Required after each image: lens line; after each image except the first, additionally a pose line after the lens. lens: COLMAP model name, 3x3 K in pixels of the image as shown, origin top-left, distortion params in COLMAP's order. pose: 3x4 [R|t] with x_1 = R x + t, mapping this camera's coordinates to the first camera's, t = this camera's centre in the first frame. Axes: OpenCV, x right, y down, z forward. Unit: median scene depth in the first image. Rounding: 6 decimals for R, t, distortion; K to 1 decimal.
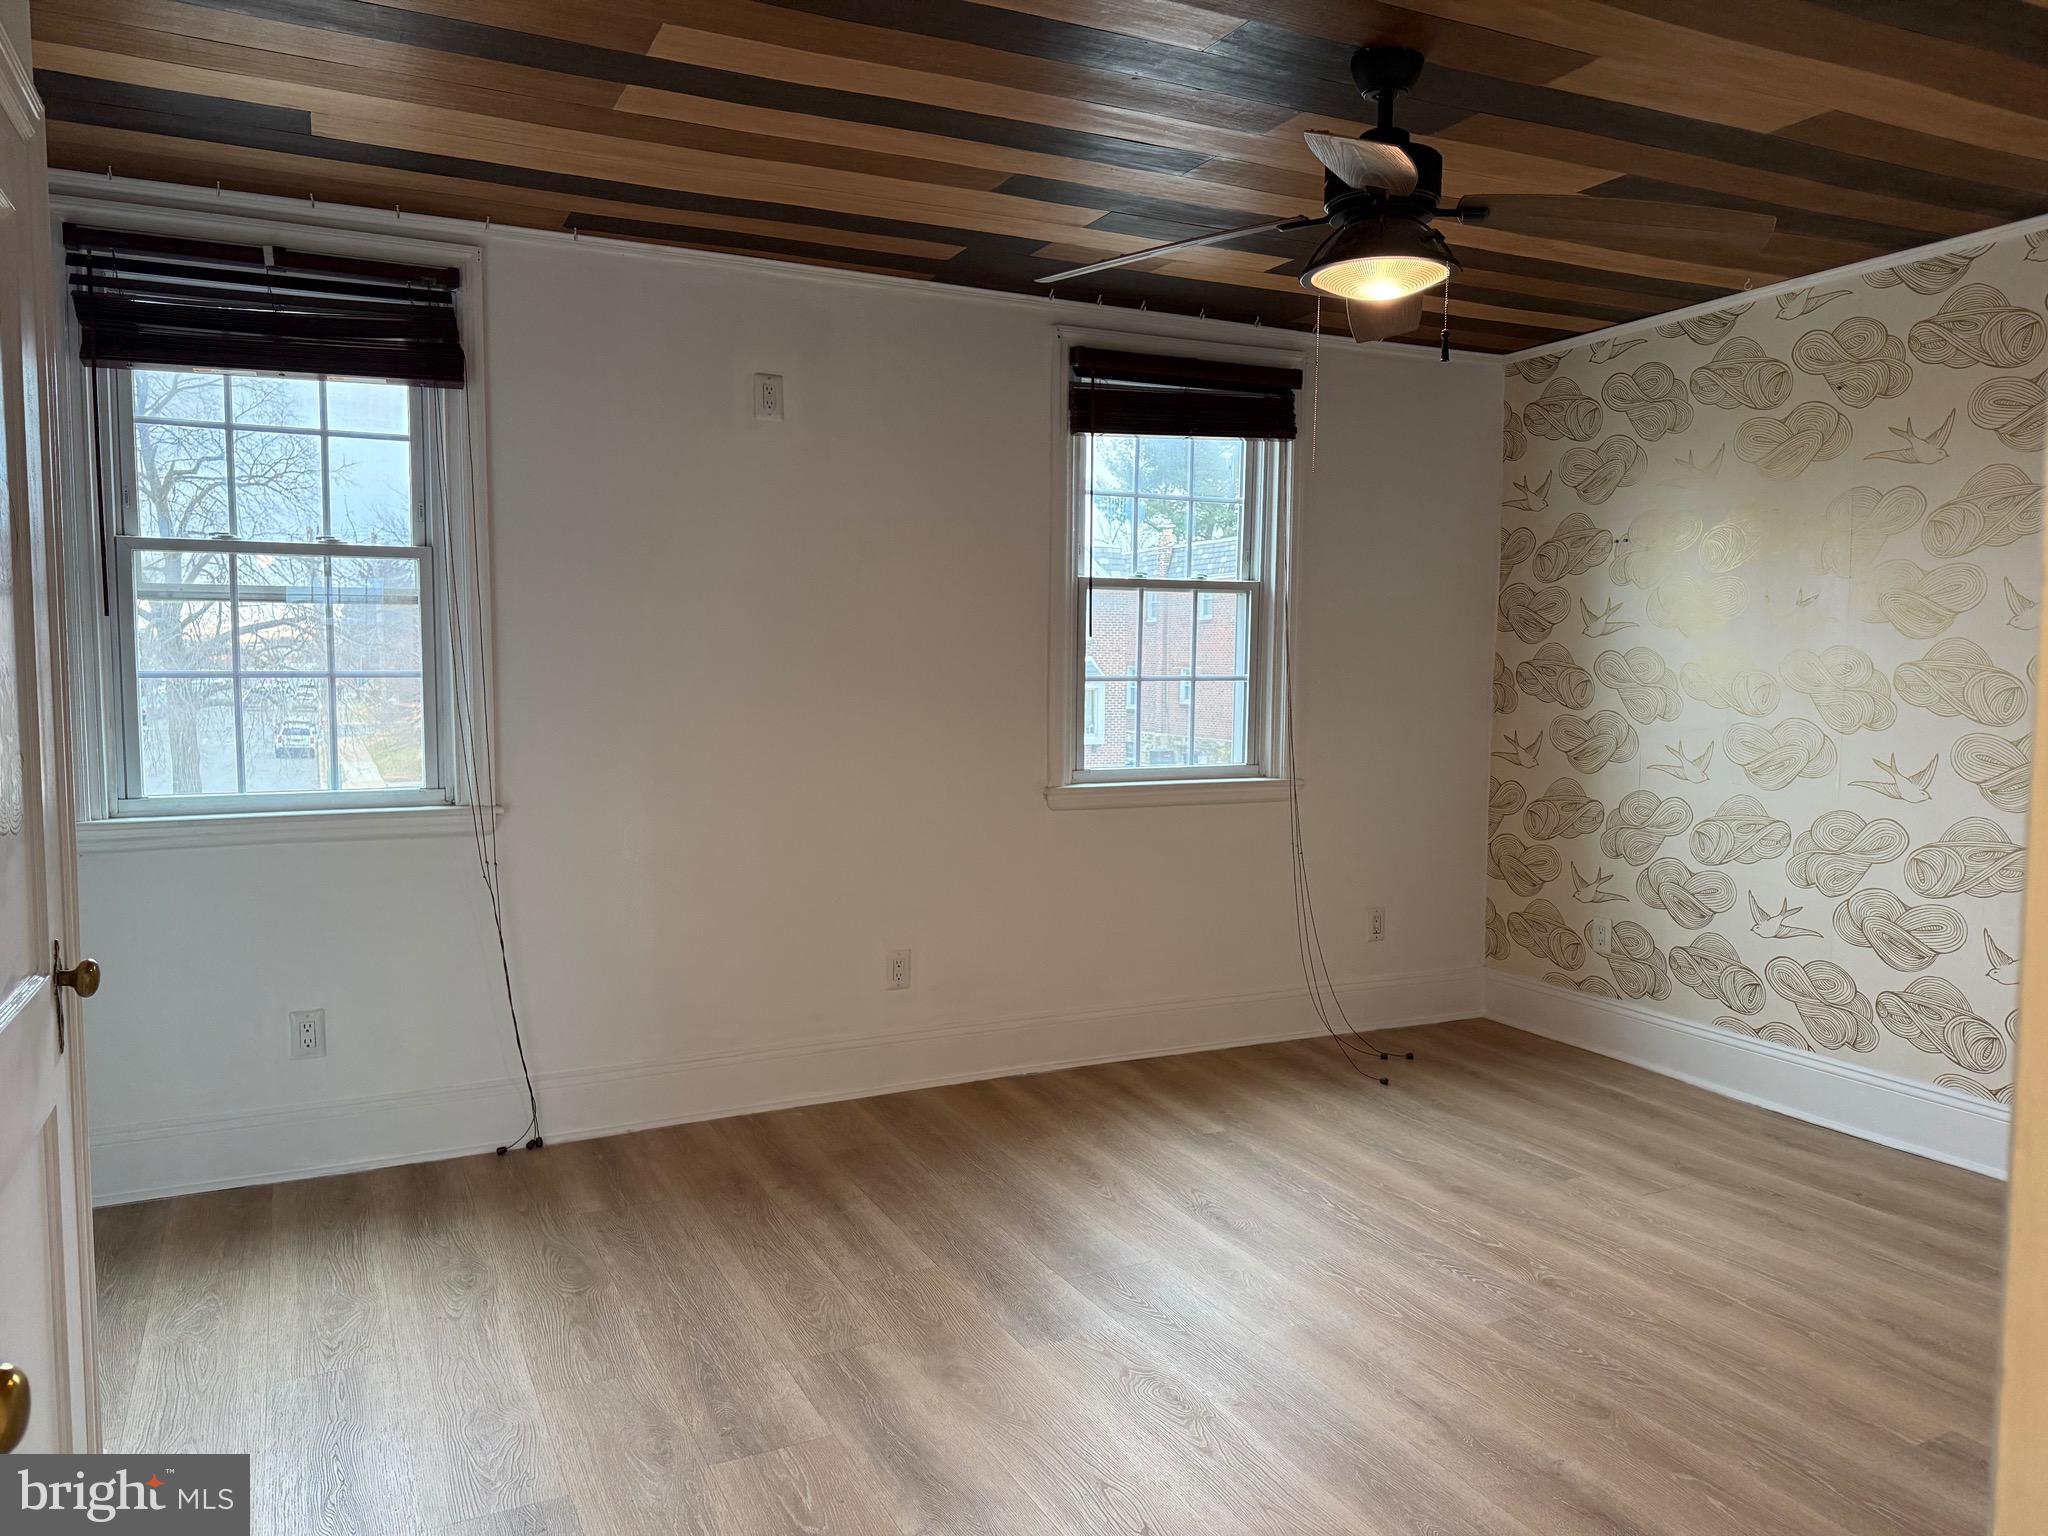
lens RADIAL K [[1448.1, 0, 1024.0], [0, 1448.1, 768.0], [0, 0, 1]] dist [0.061031, -0.066071]
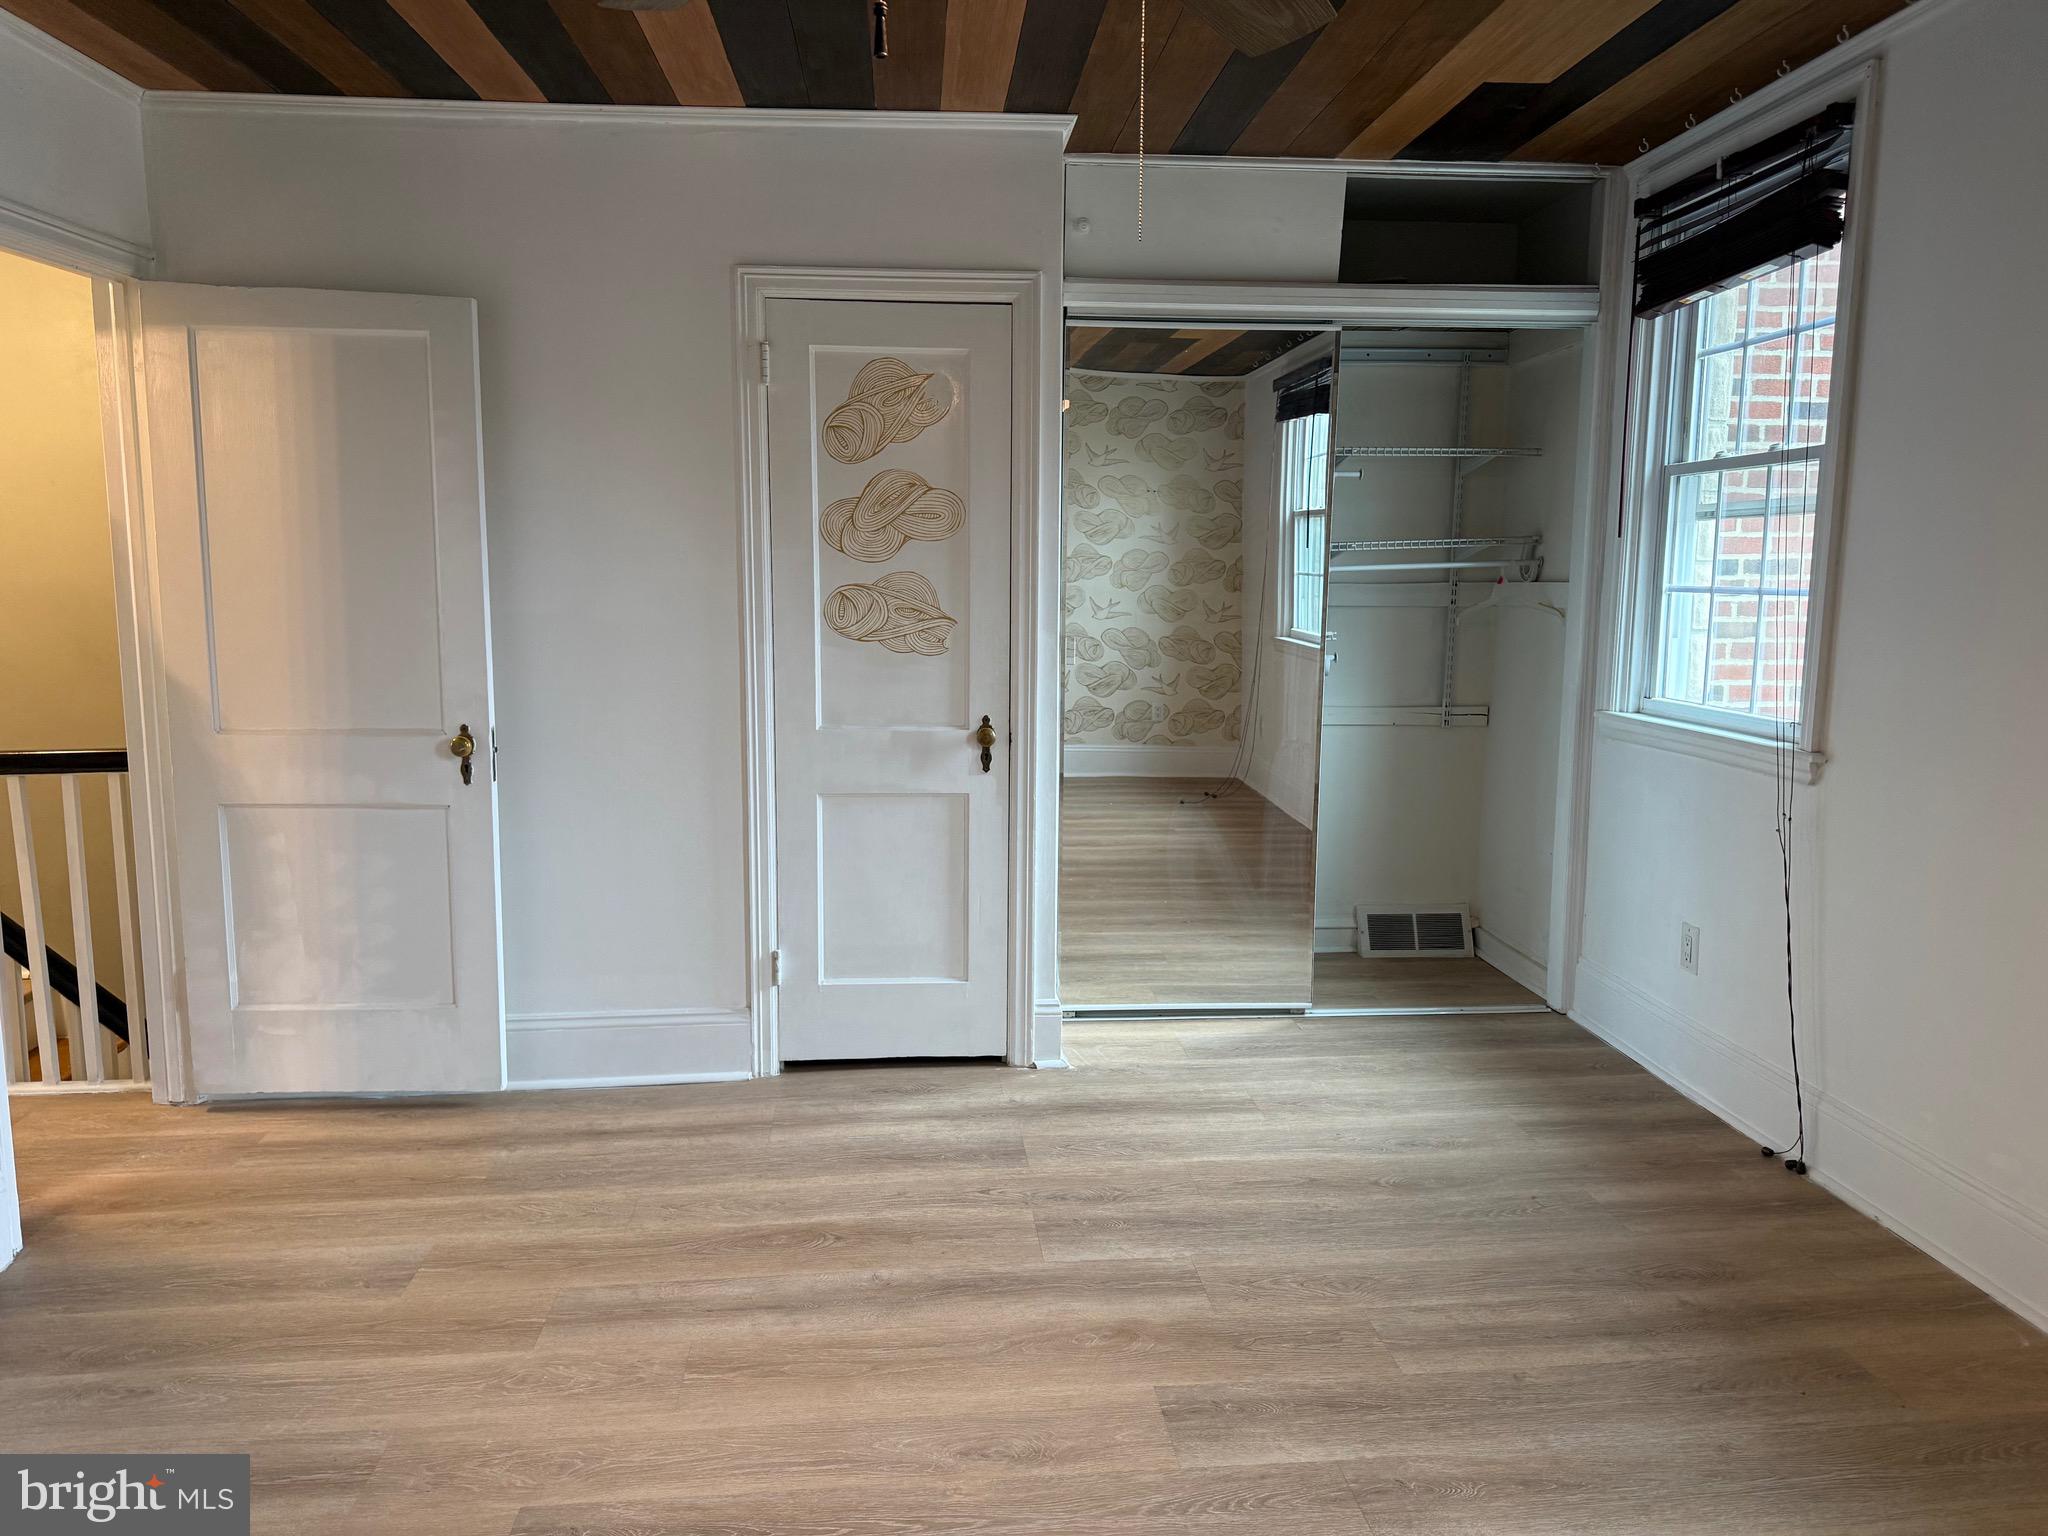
lens RADIAL K [[1448.1, 0, 1024.0], [0, 1448.1, 768.0], [0, 0, 1]] dist [0.061031, -0.066071]
pose [[-0.361353, 0.124046, -0.924141, 0.619916], [-0.072805, 0.984332, 0.160593, -0.072200], [0.929583, 0.125313, -0.346660, 0.945983]]
